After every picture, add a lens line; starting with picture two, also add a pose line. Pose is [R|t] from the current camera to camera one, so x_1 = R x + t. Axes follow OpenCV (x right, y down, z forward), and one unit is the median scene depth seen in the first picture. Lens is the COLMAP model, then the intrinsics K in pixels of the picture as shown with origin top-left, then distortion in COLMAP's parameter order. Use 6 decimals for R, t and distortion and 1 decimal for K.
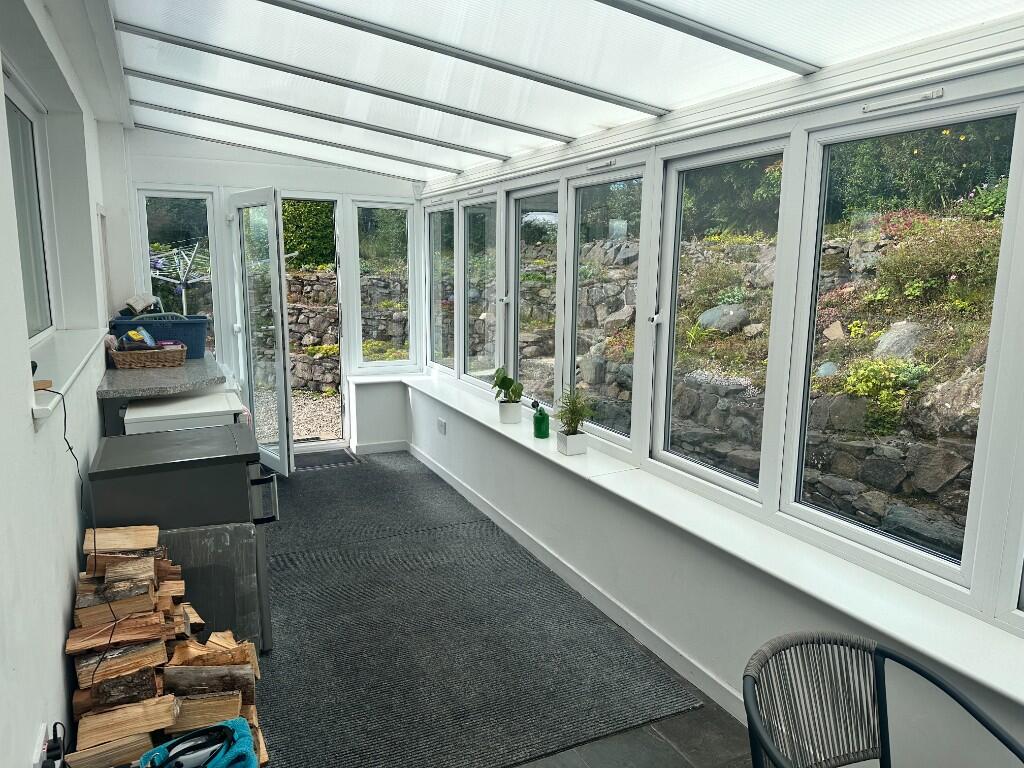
lens RADIAL K [[710.8, 0, 518.0], [0, 710.8, 383.4], [0, 0, 1]] dist [0.109045, -0.146800]
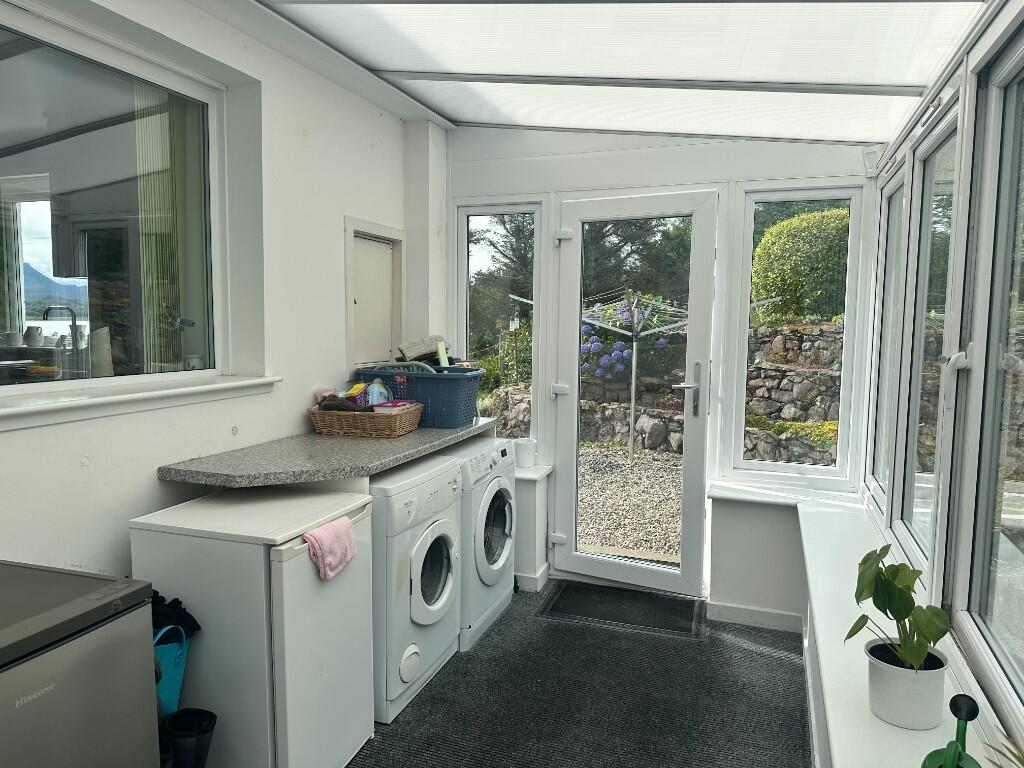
lens RADIAL K [[710.8, 0, 518.0], [0, 710.8, 383.4], [0, 0, 1]] dist [0.109045, -0.146800]
pose [[0.700946, 0.061591, -0.710550, 0.043141], [-0.121825, 0.991962, -0.034194, -0.030097], [0.702733, 0.110531, 0.702815, 0.265555]]
